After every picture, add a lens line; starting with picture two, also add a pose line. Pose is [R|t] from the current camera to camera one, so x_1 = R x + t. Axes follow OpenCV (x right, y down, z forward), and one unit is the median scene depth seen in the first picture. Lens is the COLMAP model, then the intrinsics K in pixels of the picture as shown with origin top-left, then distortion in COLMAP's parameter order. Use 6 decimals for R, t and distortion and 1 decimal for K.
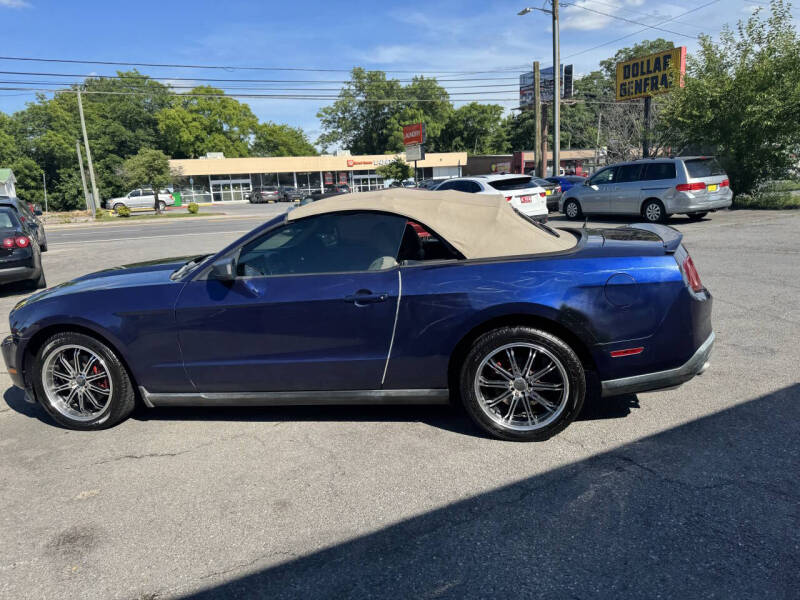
lens RADIAL K [[563.6, 0, 389.8], [0, 563.6, 302.2], [0, 0, 1]] dist [0.022973, -0.023536]
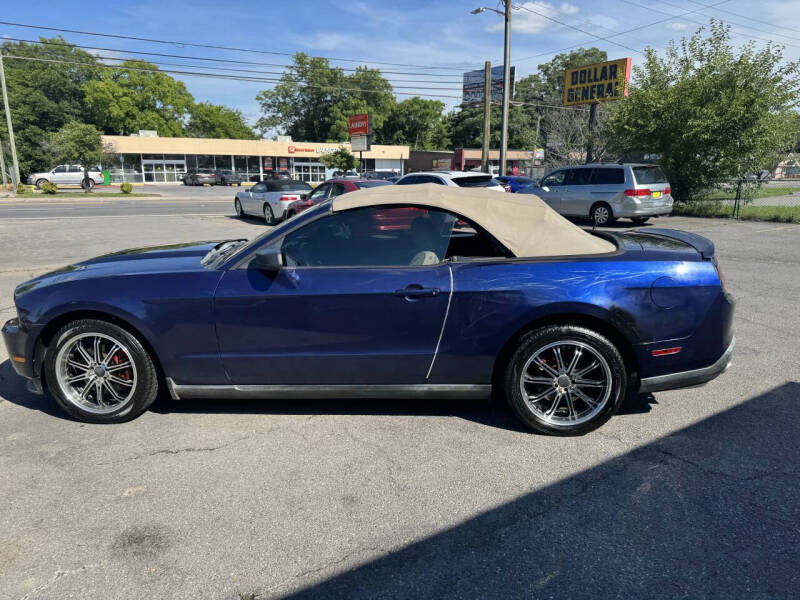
lens RADIAL K [[563.6, 0, 389.8], [0, 563.6, 302.2], [0, 0, 1]] dist [0.022973, -0.023536]
pose [[0.992877, 0.027193, 0.116000, -0.029224], [-0.028951, 0.999490, 0.013500, -0.000398], [-0.115573, -0.016762, 0.993157, 0.001844]]
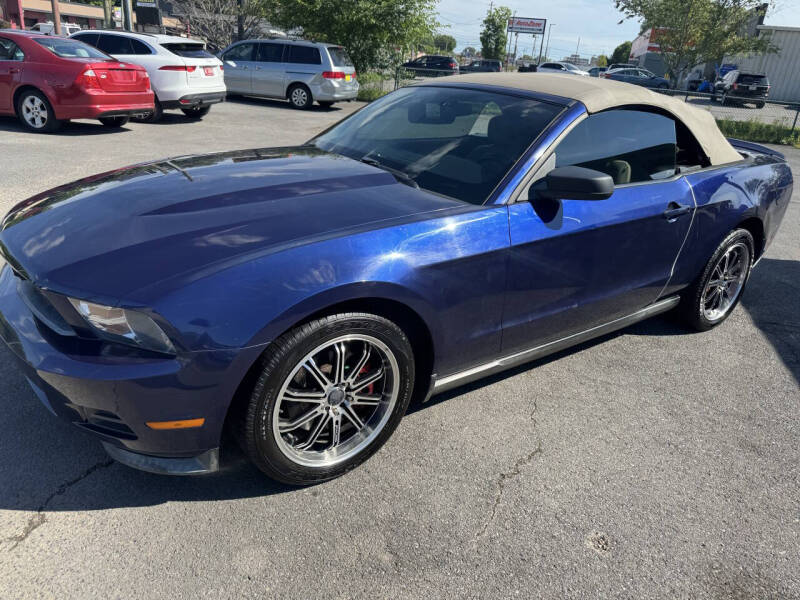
lens RADIAL K [[562.5, 0, 395.6], [0, 562.5, 307.3], [0, 0, 1]] dist [0.009709, -0.009992]
pose [[0.687167, -0.184321, 0.702728, -0.142306], [0.030099, 0.973672, 0.225956, -0.010554], [-0.725875, -0.134119, 0.674624, 0.098839]]
